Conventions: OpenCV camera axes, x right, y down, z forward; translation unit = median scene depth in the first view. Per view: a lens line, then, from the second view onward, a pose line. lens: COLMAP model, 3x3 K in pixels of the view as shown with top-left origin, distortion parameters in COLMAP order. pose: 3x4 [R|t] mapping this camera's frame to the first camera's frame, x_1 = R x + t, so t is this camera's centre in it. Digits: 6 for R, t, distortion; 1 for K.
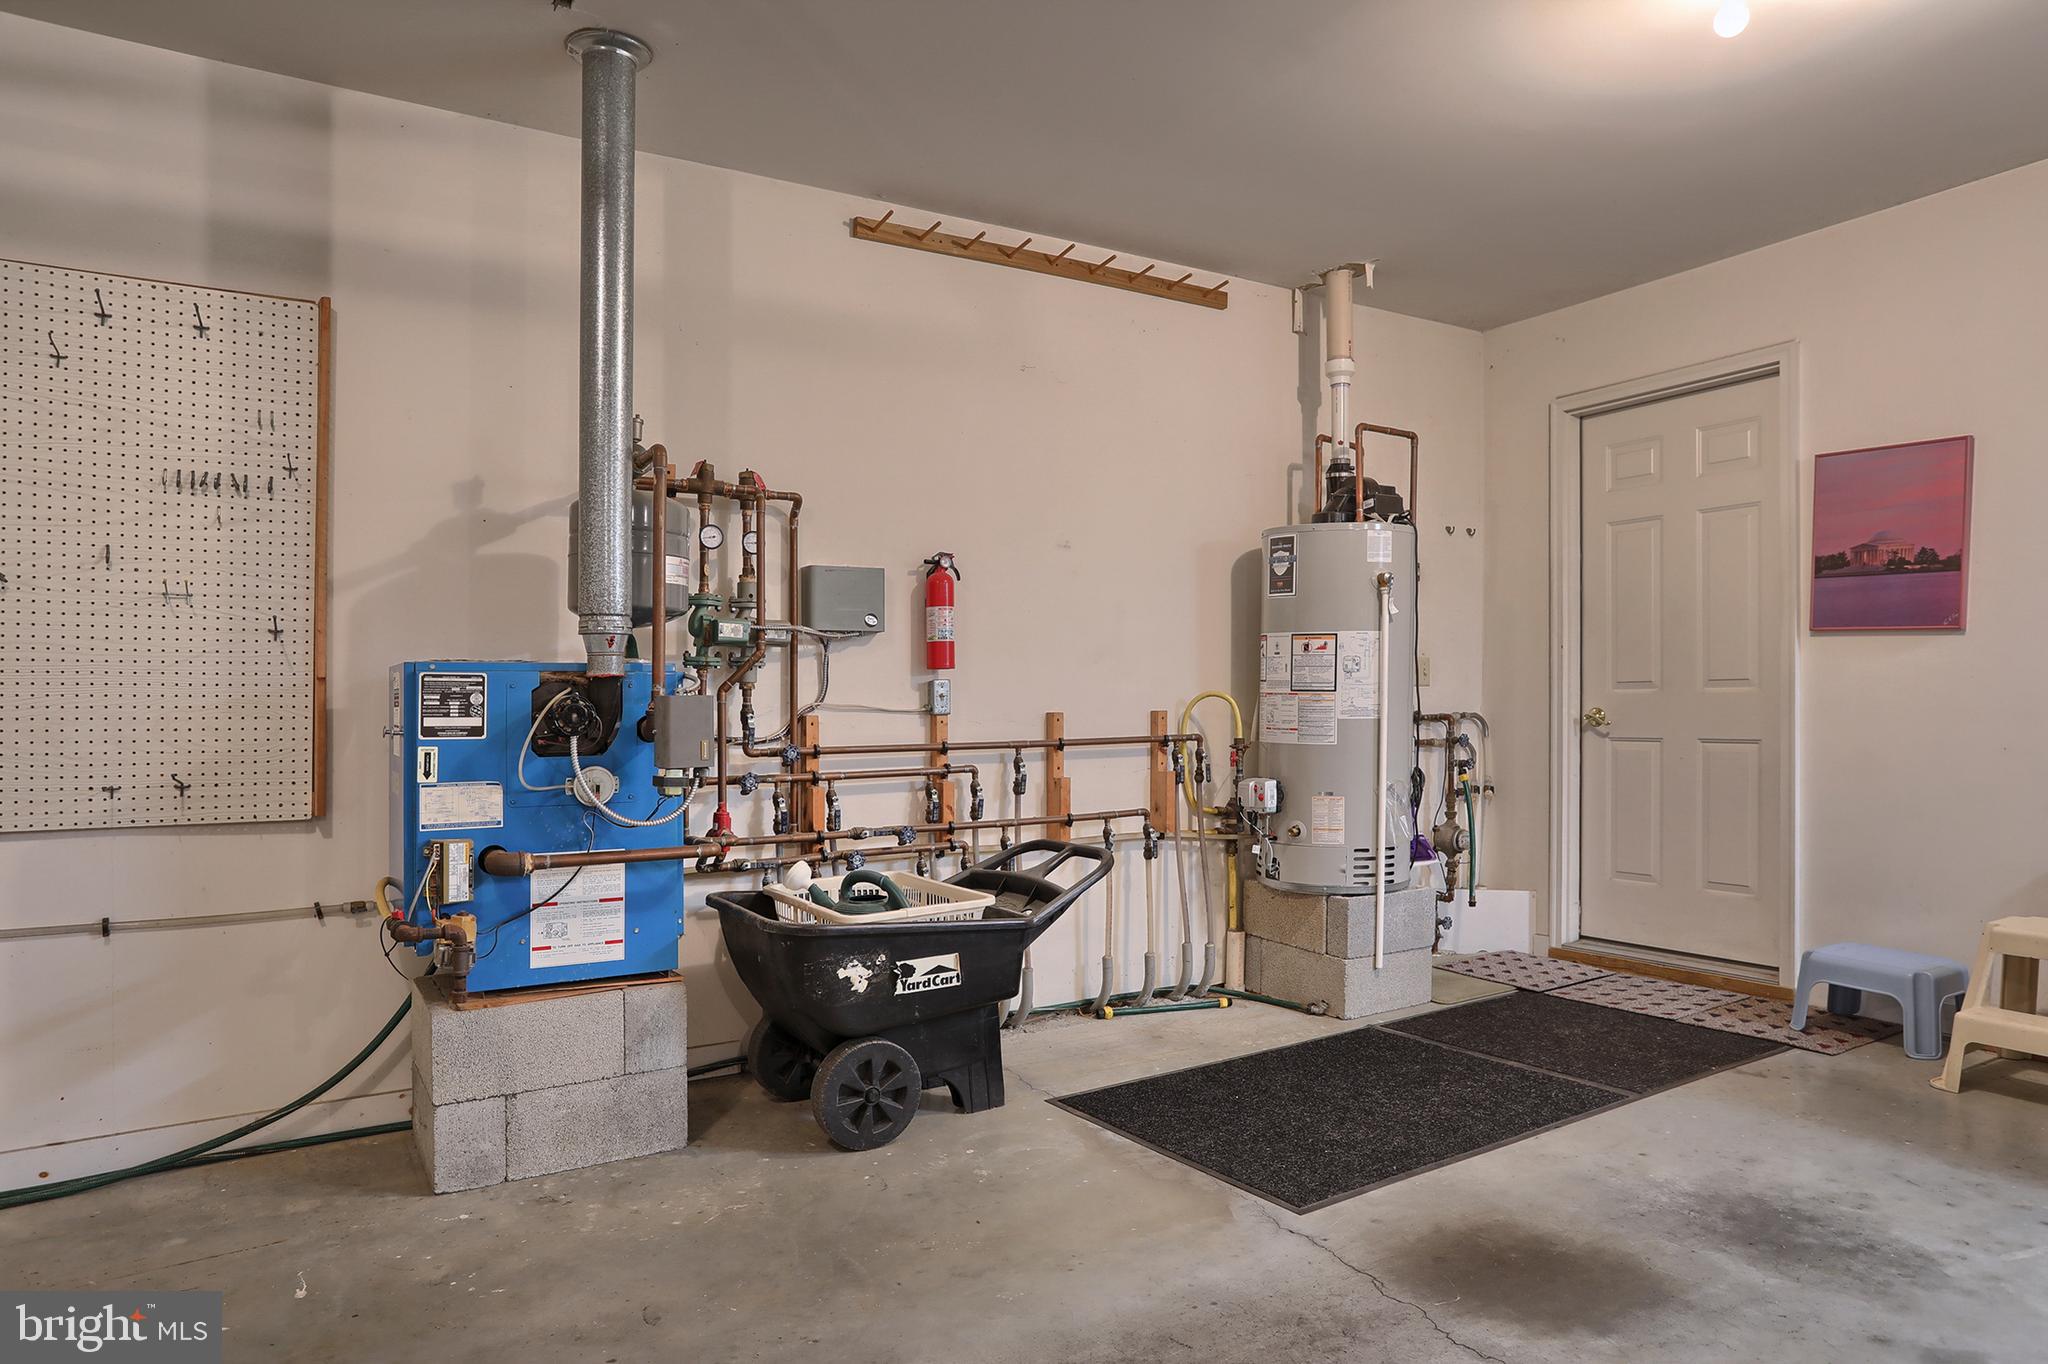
lens RADIAL K [[1281.0, 0, 1021.5], [0, 1281.0, 681.4], [0, 0, 1]] dist [-0.003039, -0.000677]
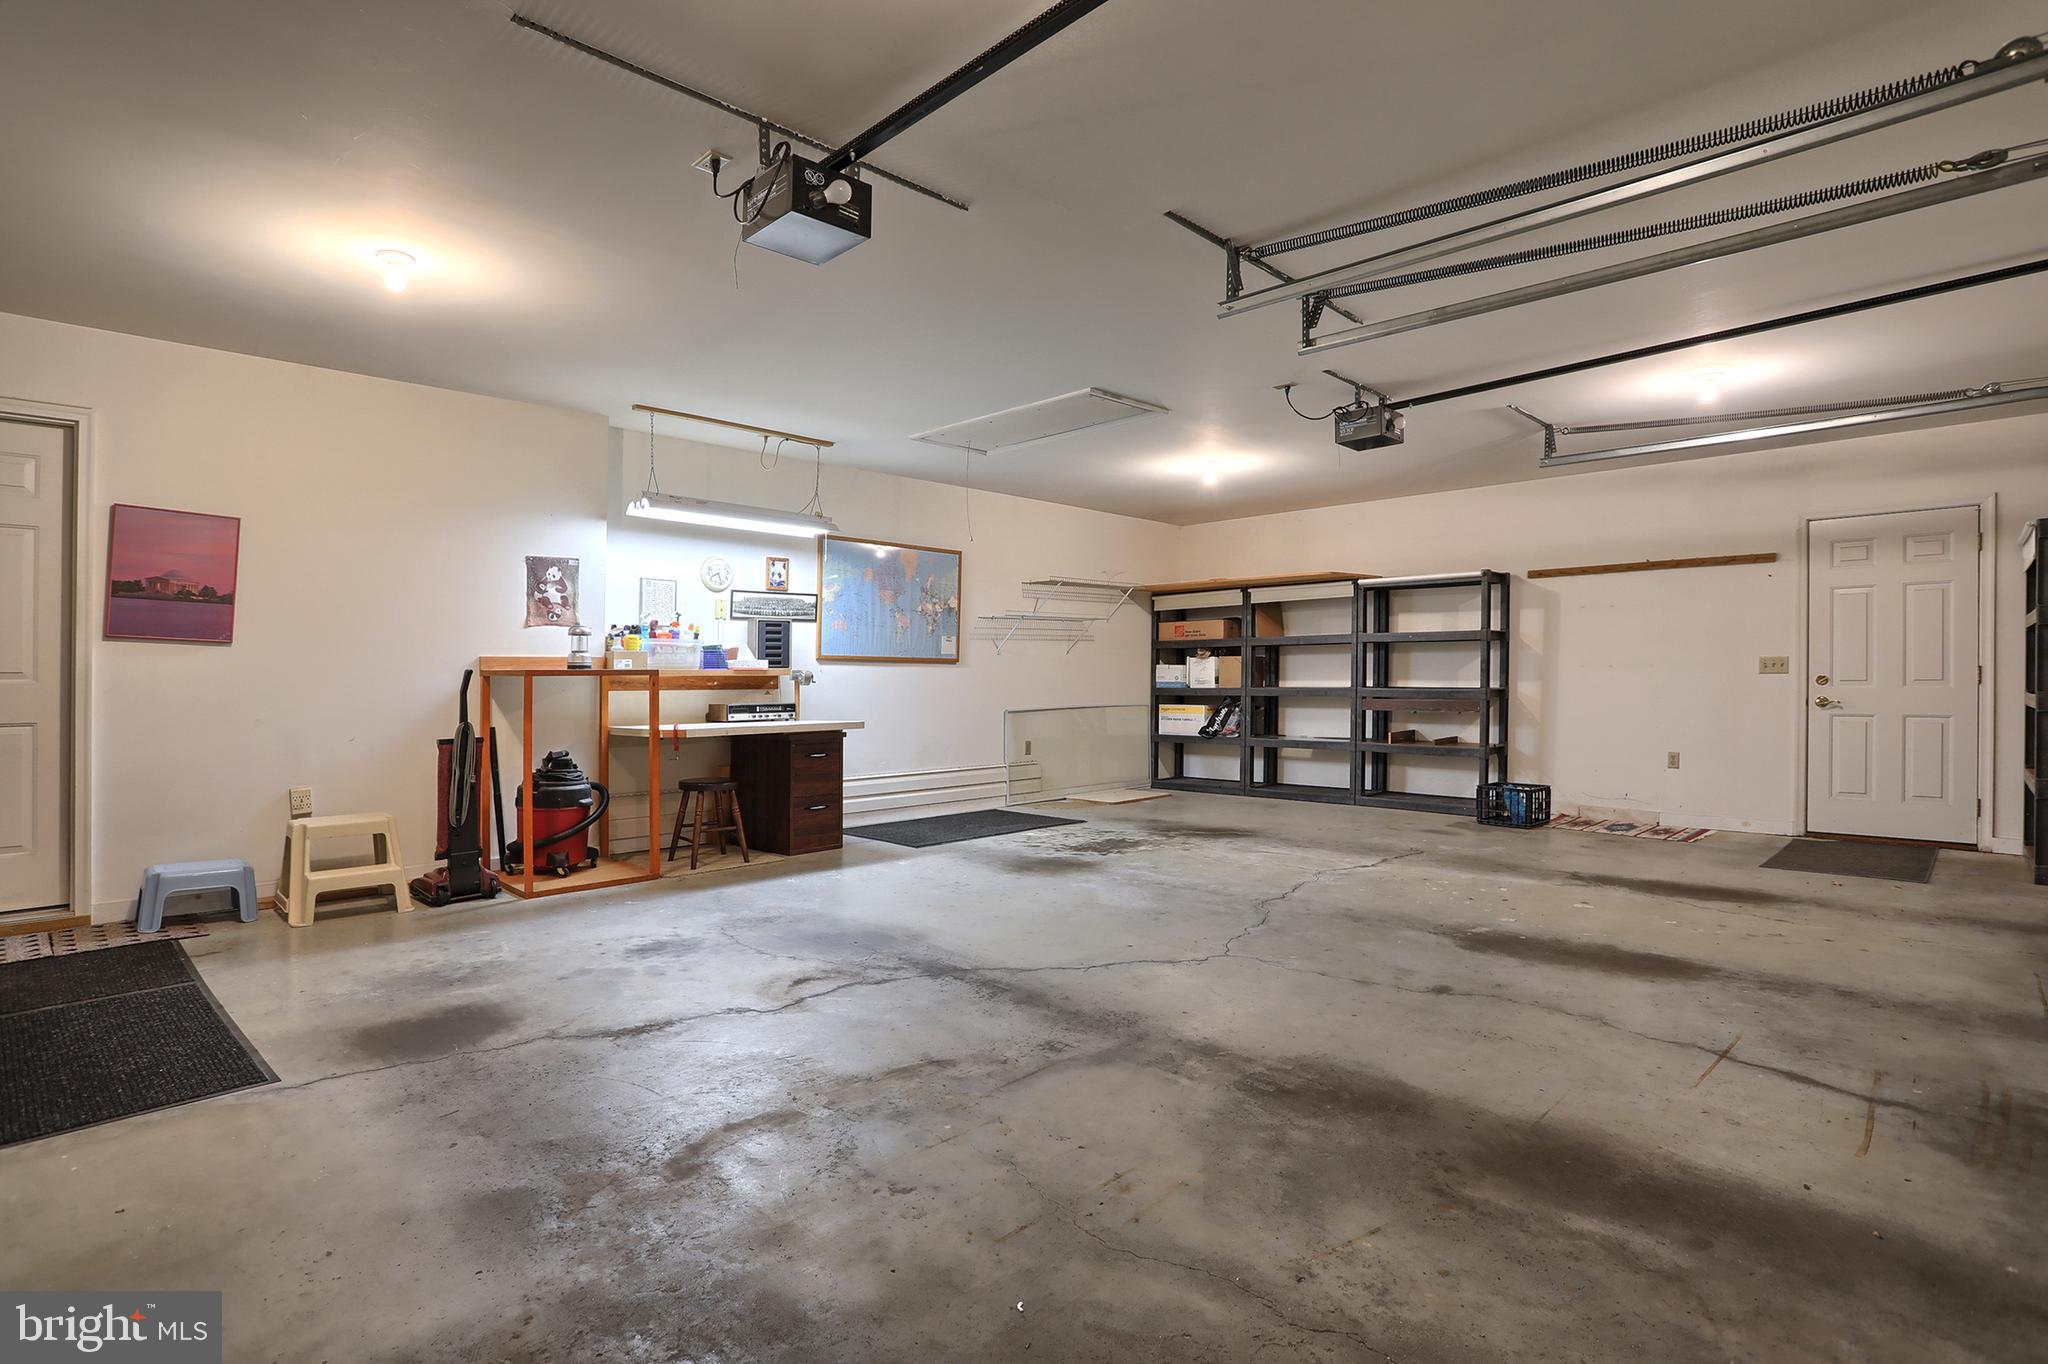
lens RADIAL K [[1017.6, 0, 1021.5], [0, 1017.6, 687.7], [0, 0, 1]] dist [-0.000621, -0.000145]
pose [[-0.224612, 0.004746, 0.974437, -0.915711], [-0.003422, 0.999978, -0.005659, 0.022763], [-0.974442, -0.004606, -0.224591, 0.486100]]
